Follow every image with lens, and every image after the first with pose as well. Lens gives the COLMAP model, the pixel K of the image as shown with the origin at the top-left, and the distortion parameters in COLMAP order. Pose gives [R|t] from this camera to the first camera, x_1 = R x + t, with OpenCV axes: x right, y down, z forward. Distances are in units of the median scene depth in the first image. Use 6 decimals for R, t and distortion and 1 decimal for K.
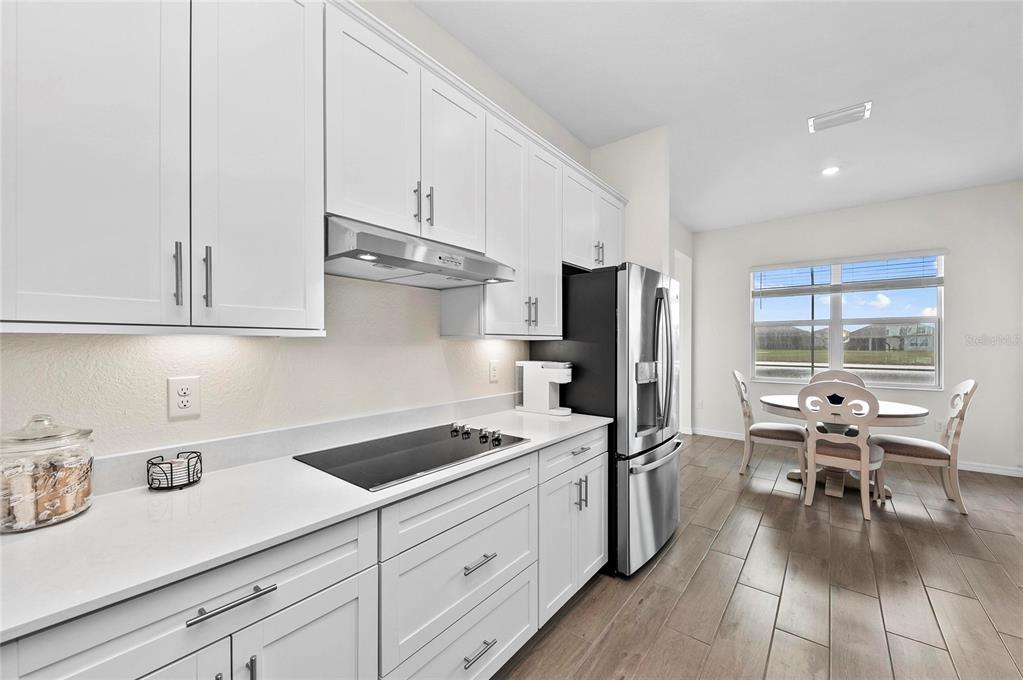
lens RADIAL K [[405.2, 0, 515.7], [0, 405.2, 341.0], [0, 0, 1]] dist [0.008772, -0.002602]
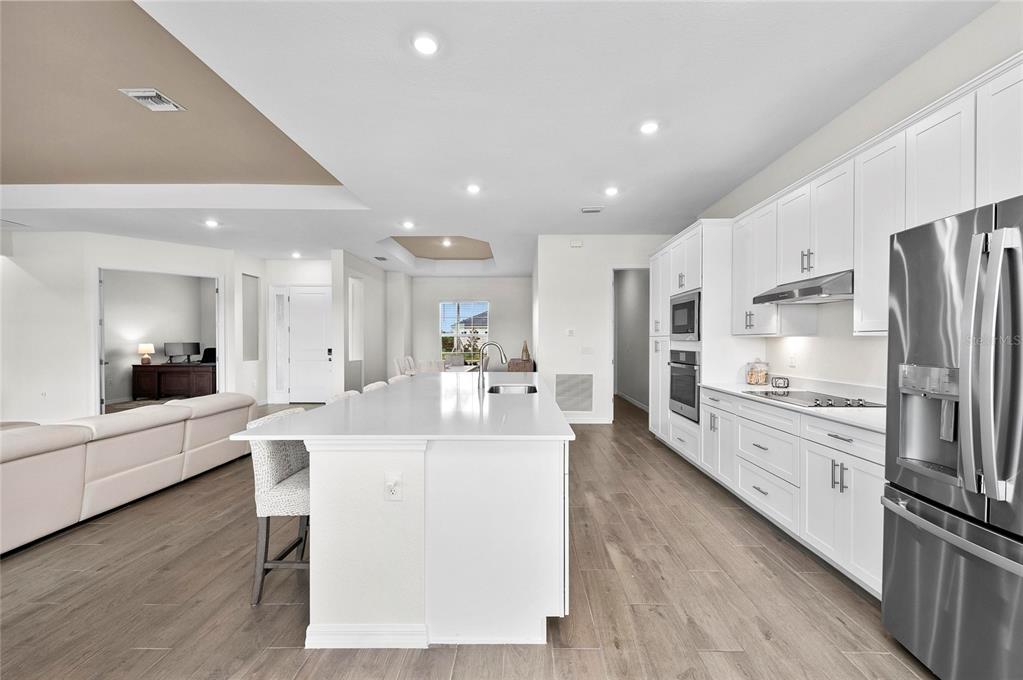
lens RADIAL K [[405.2, 0, 516.8], [0, 405.2, 342.4], [0, 0, 1]] dist [0.008772, -0.002602]
pose [[-0.803067, 0.002202, -0.595885, 1.522346], [0.001972, 0.999998, 0.001038, 0.013453], [0.595885, -0.000341, -0.803069, 1.376870]]
